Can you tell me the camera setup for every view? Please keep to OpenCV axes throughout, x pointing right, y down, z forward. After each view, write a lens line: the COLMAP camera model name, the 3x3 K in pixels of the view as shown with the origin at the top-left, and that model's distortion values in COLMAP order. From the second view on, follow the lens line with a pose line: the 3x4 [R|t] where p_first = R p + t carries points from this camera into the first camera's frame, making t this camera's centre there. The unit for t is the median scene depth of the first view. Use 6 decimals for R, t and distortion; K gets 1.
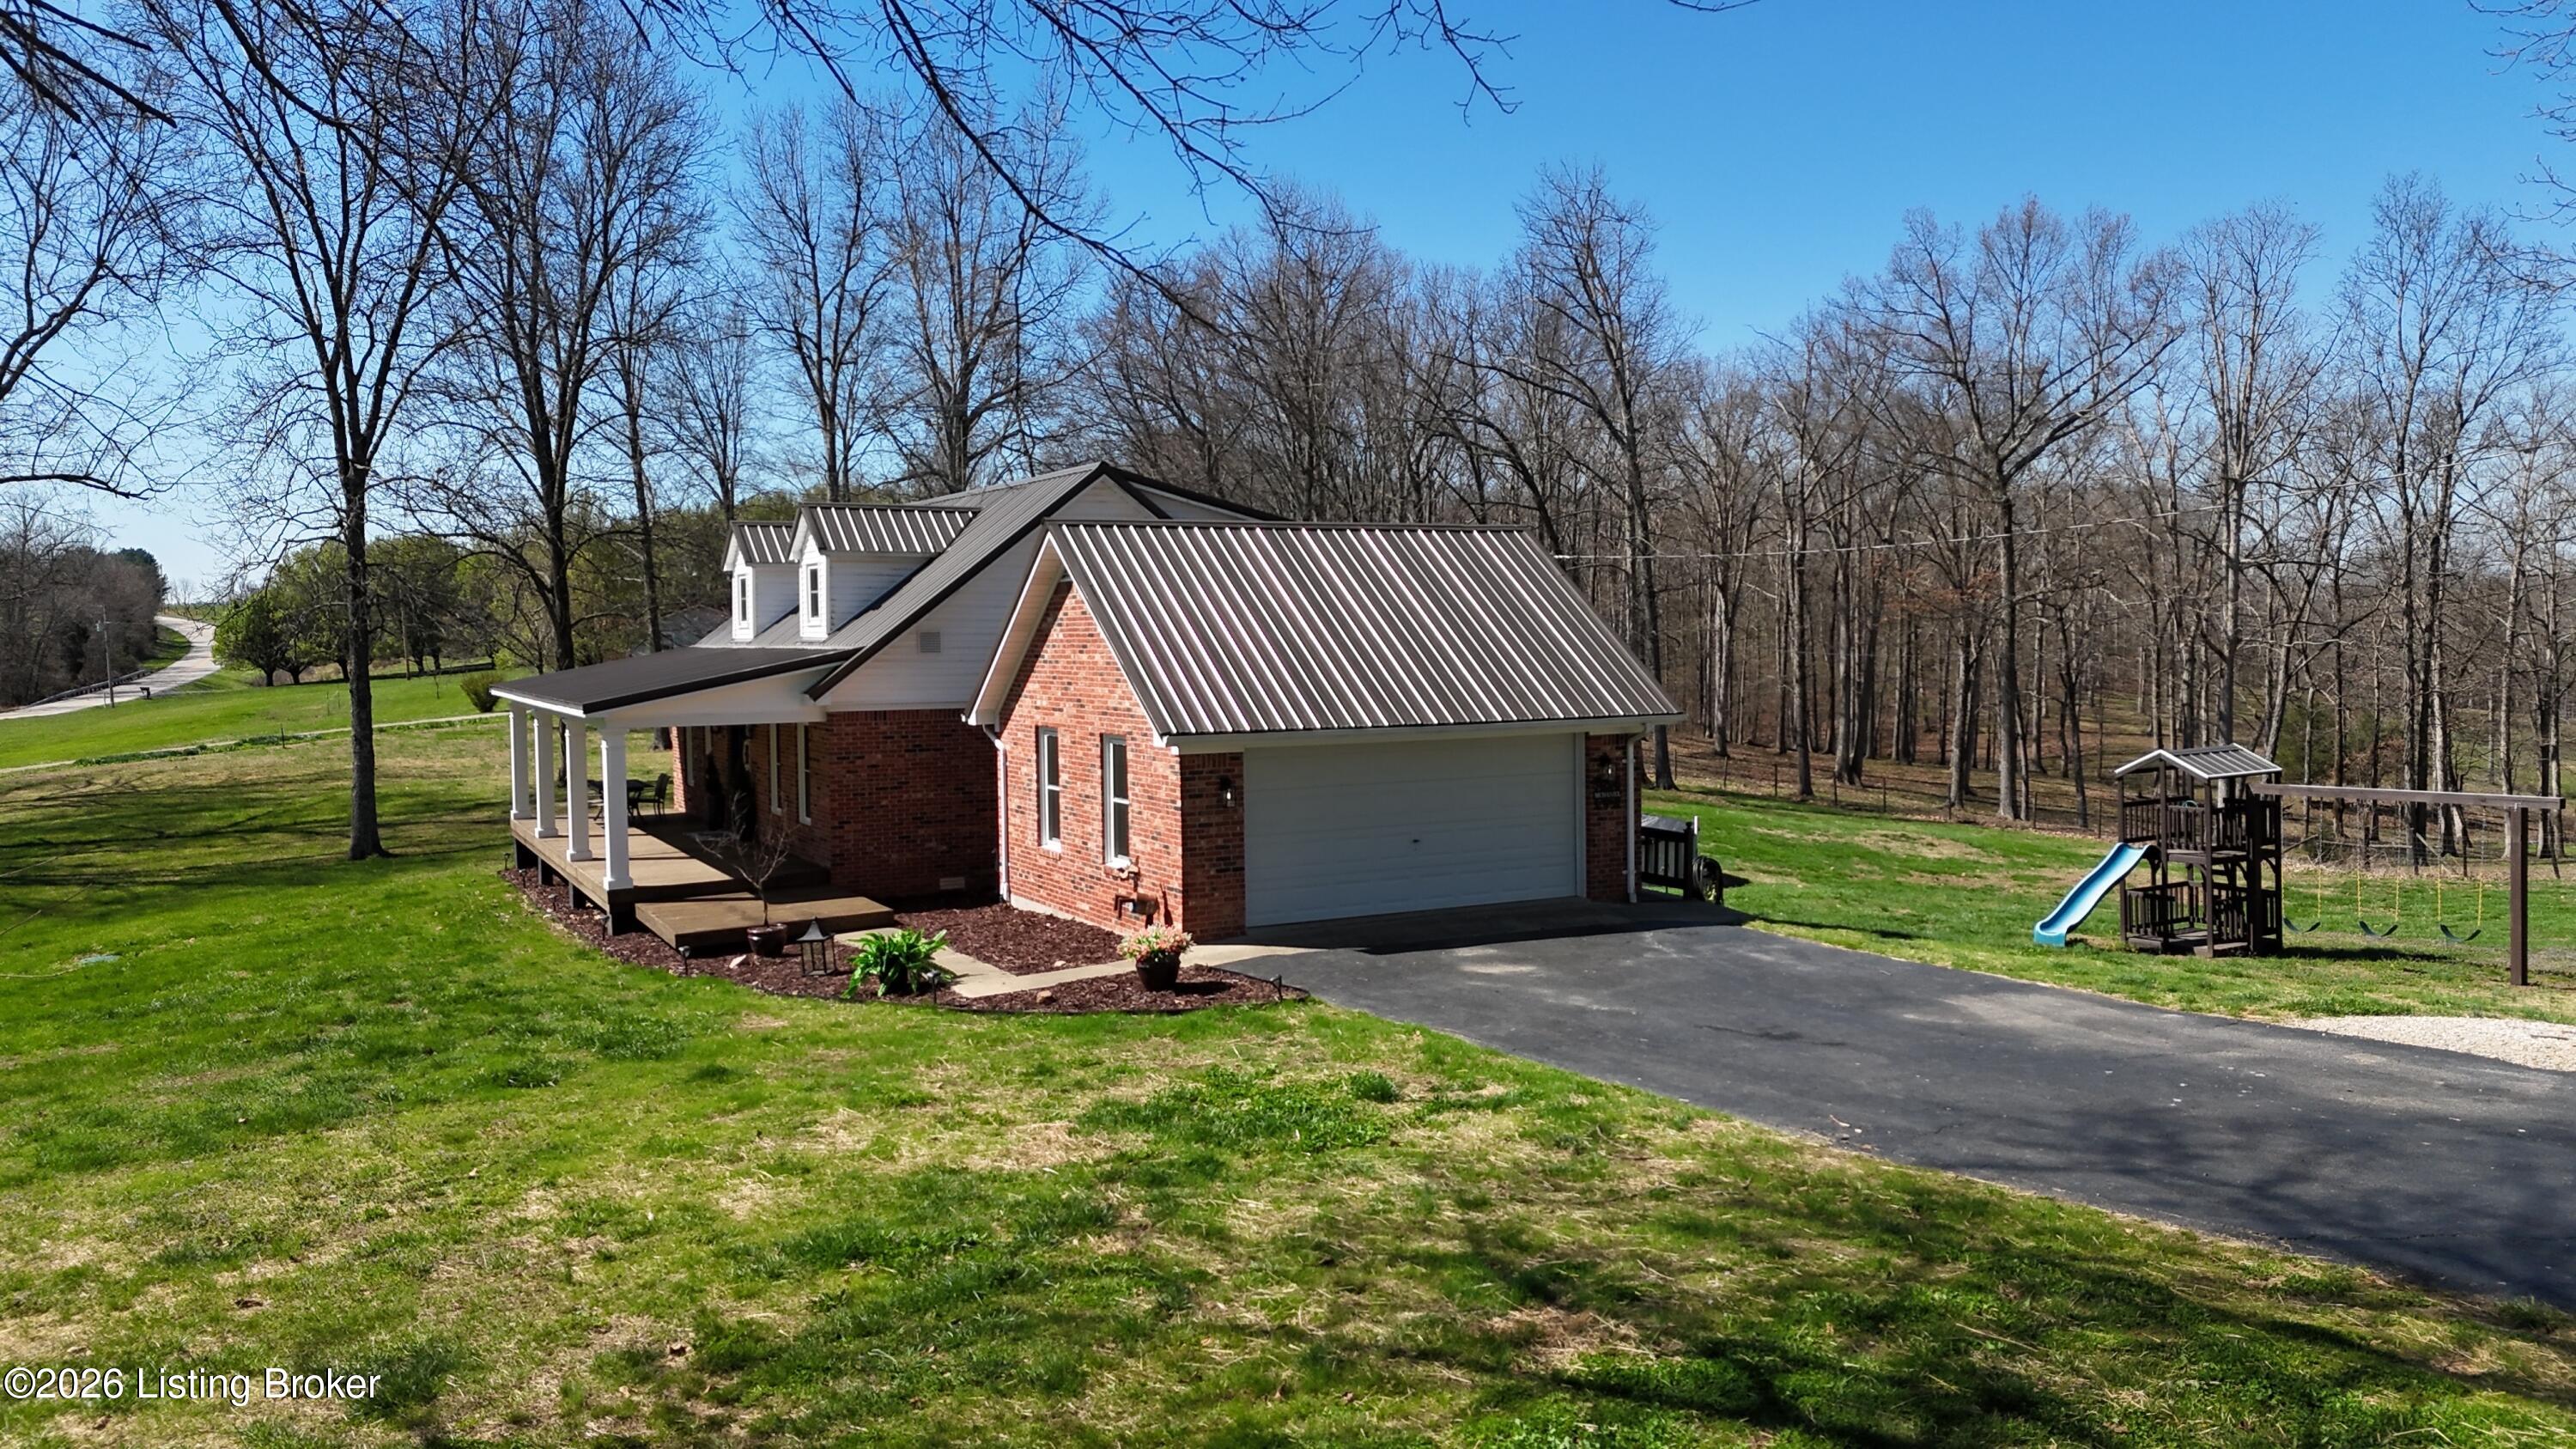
lens RADIAL K [[1895.3, 0, 1288.0], [0, 1895.3, 724.5], [0, 0, 1]] dist [0.080042, -0.076332]
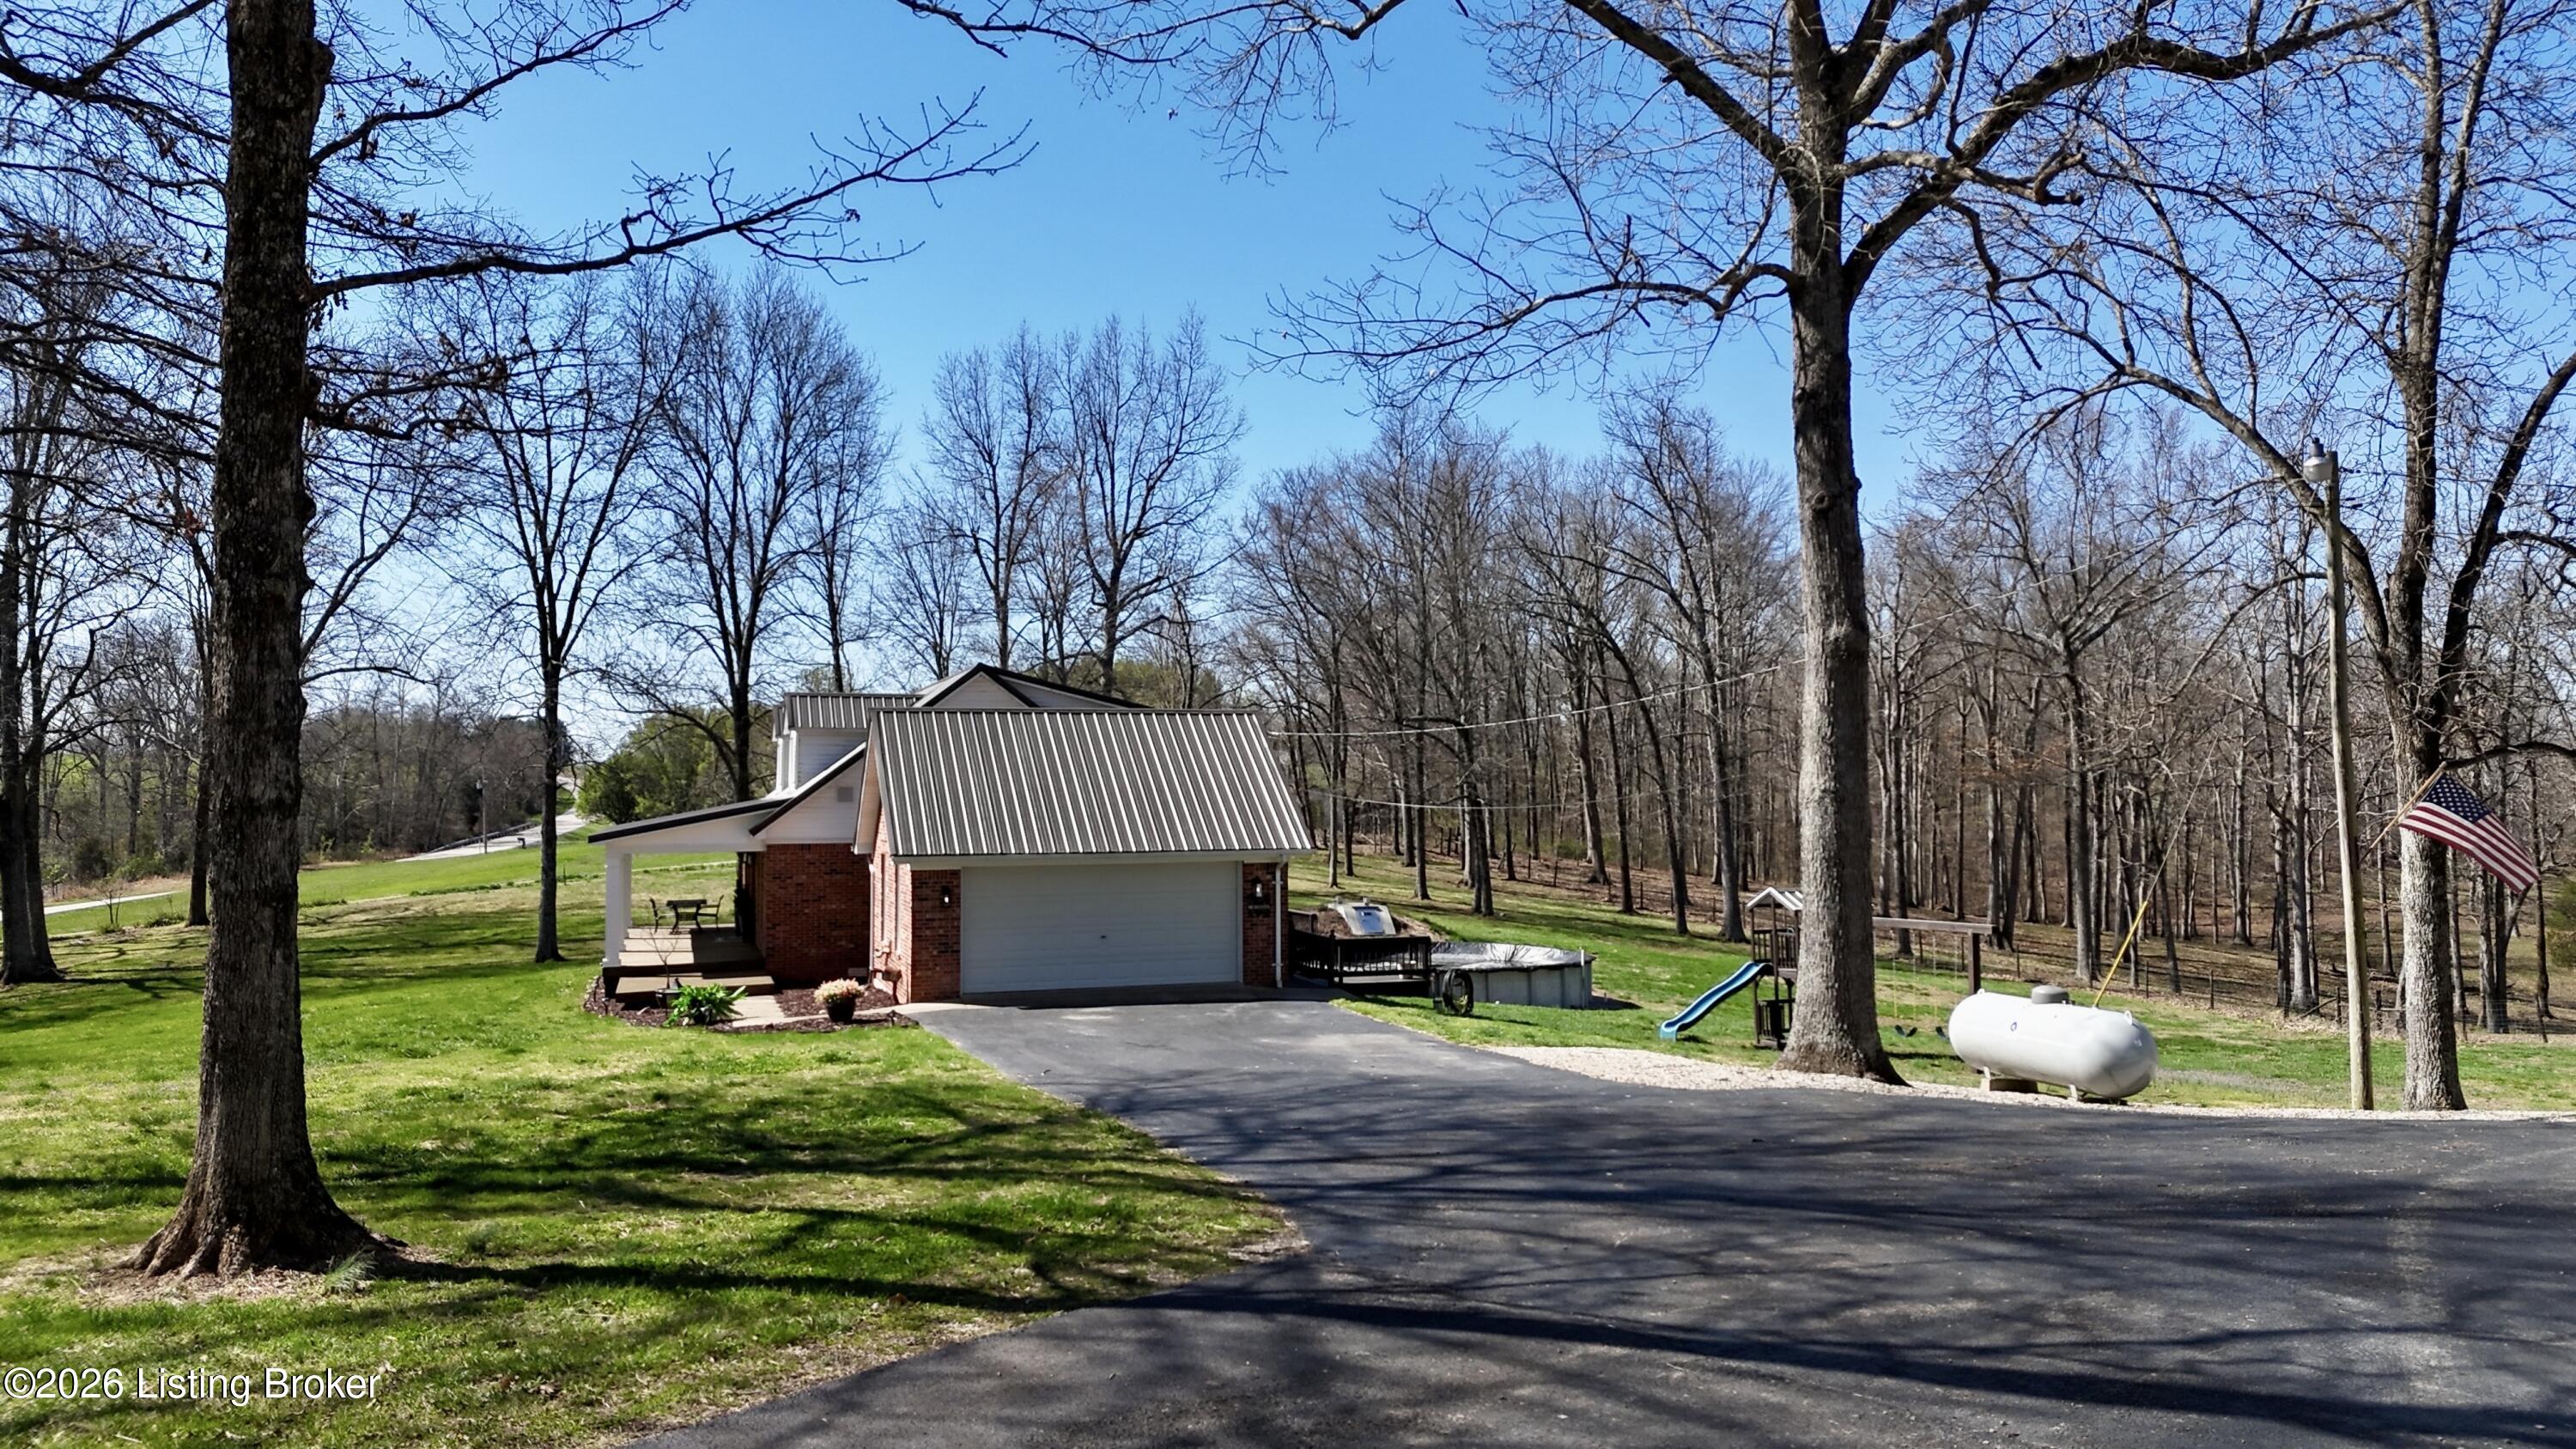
lens RADIAL K [[1895.3, 0, 1288.0], [0, 1895.3, 724.5], [0, 0, 1]] dist [0.080042, -0.076332]
pose [[0.984844, 0.000841, -0.173442, 0.237549], [-0.015762, 0.996284, -0.084670, 0.011614], [0.172726, 0.086121, 0.981198, -0.196538]]
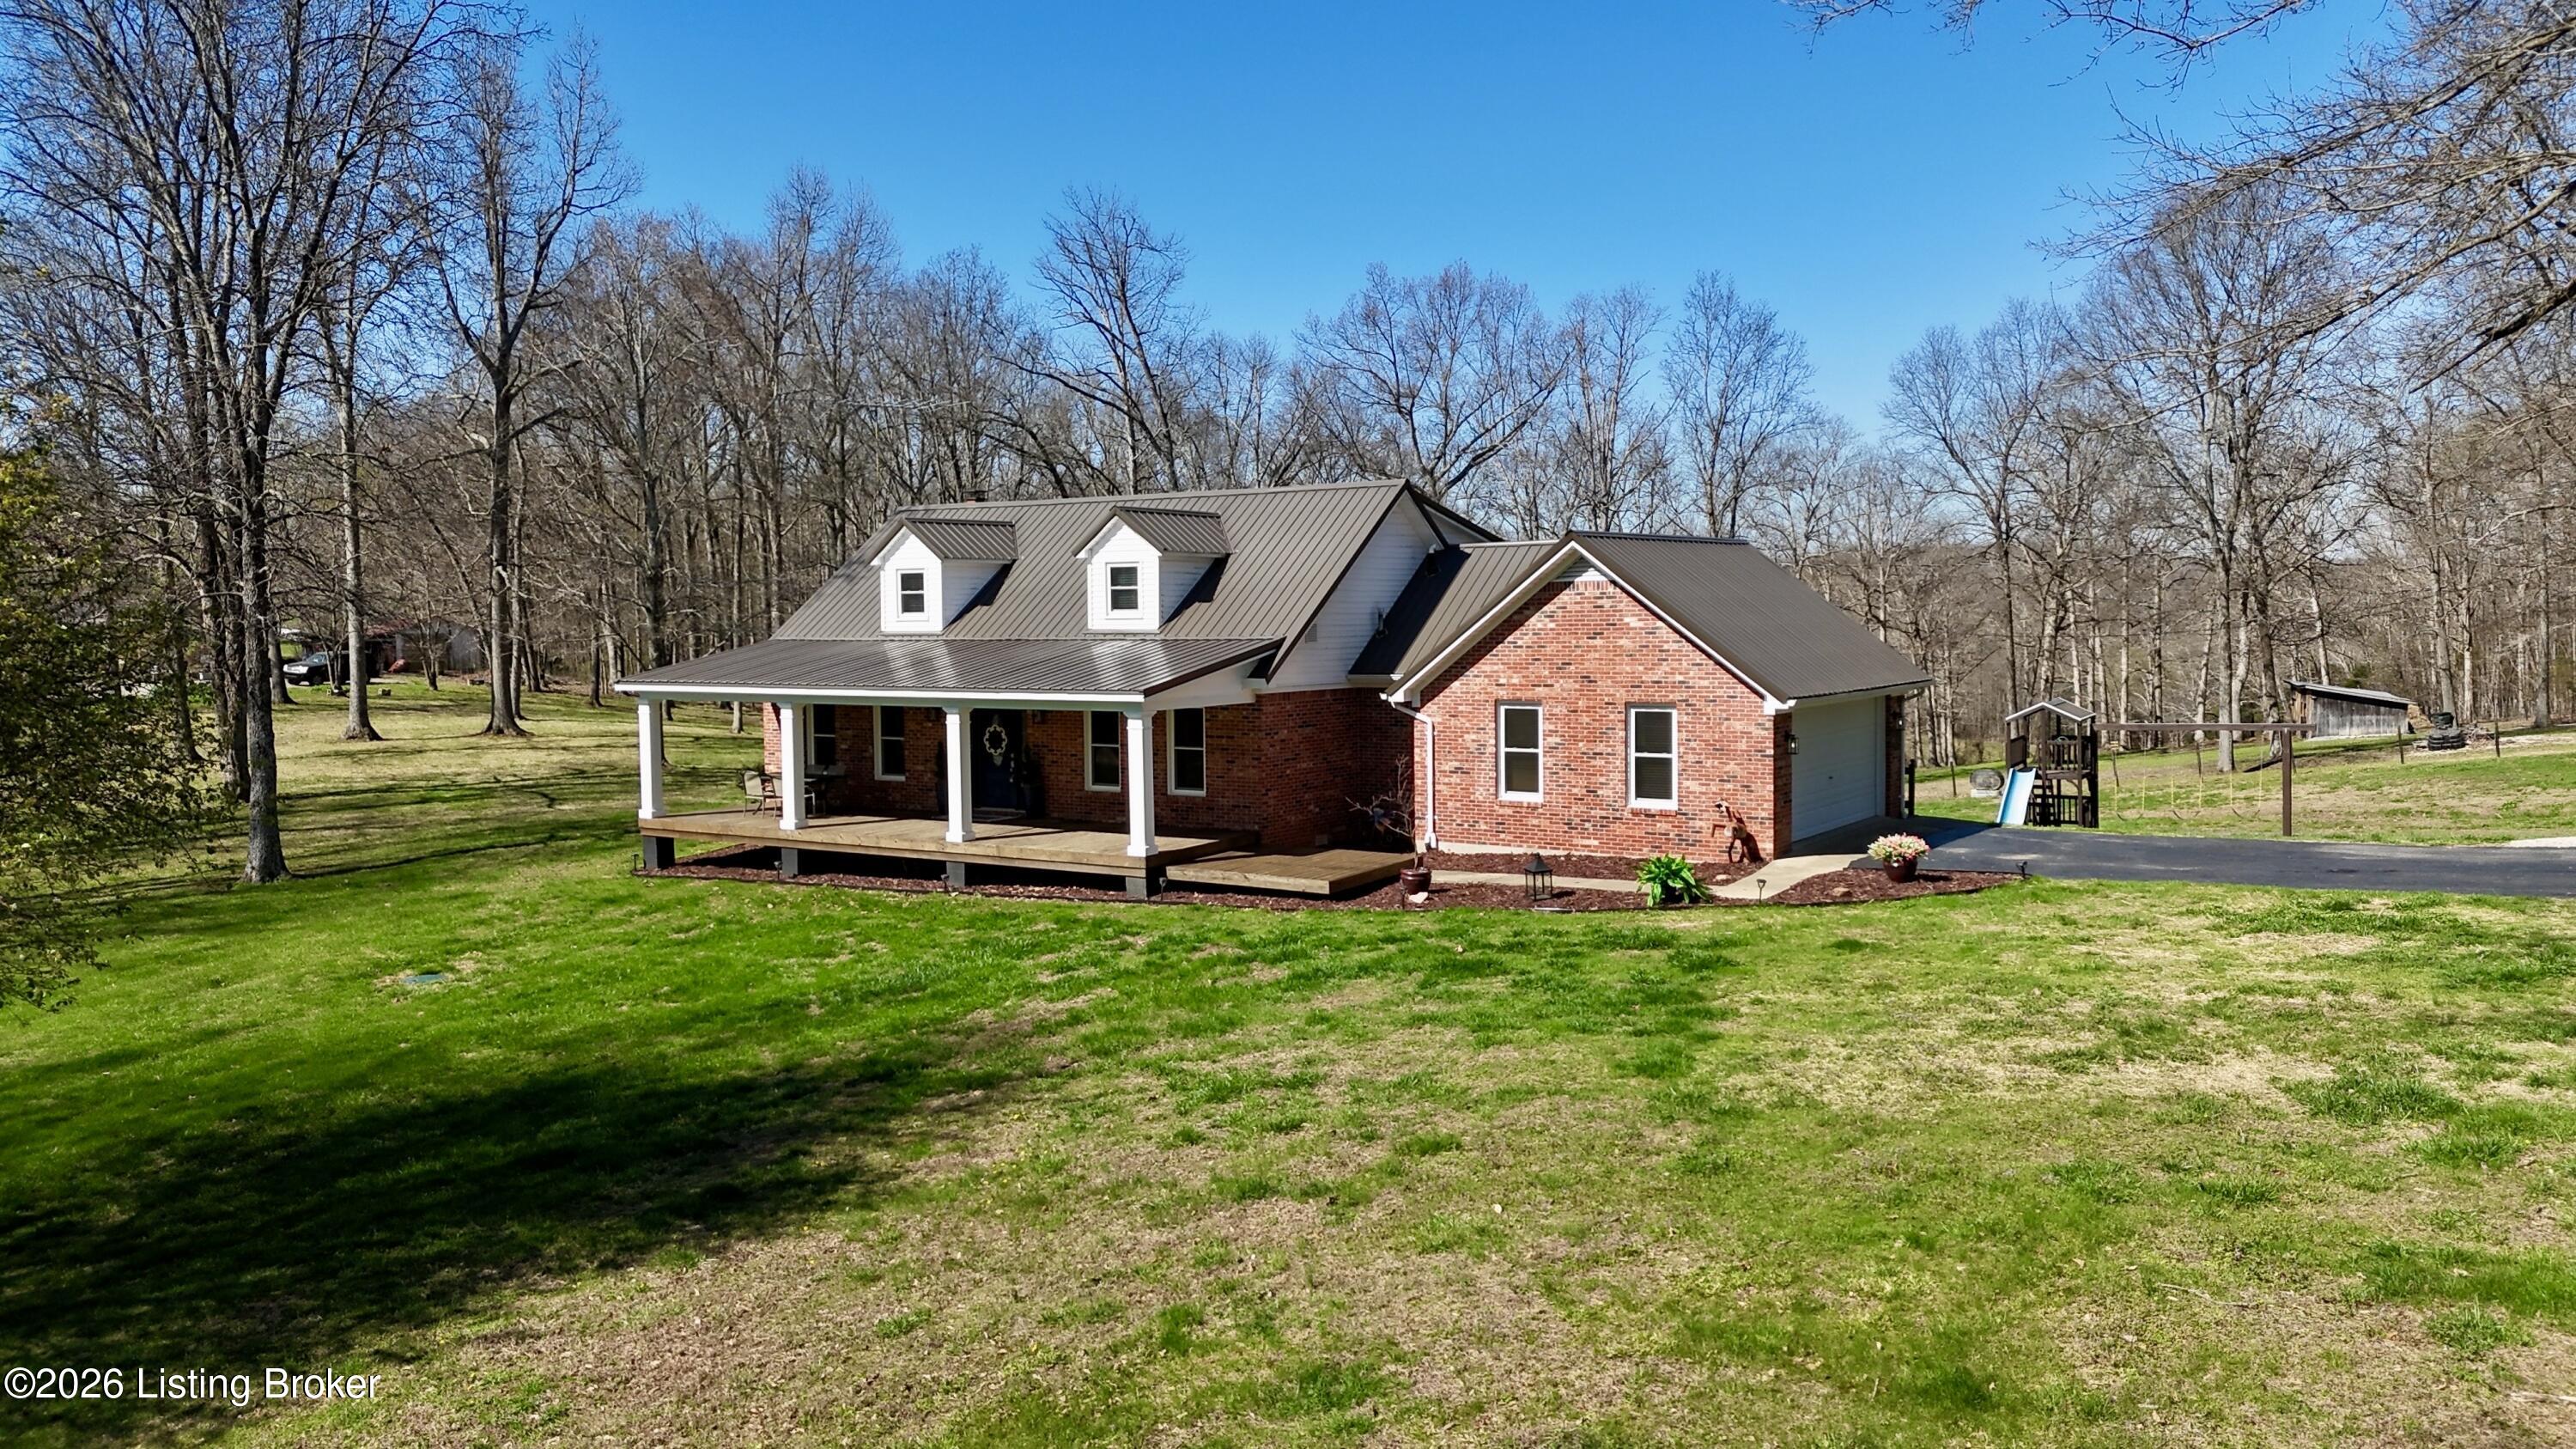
lens RADIAL K [[1895.3, 0, 1288.0], [0, 1895.3, 724.5], [0, 0, 1]] dist [0.080042, -0.076332]
pose [[0.880453, -0.028579, 0.473271, -0.483831], [0.026504, 0.999588, 0.011055, -0.000178], [-0.473391, 0.002811, 0.880848, -0.004092]]
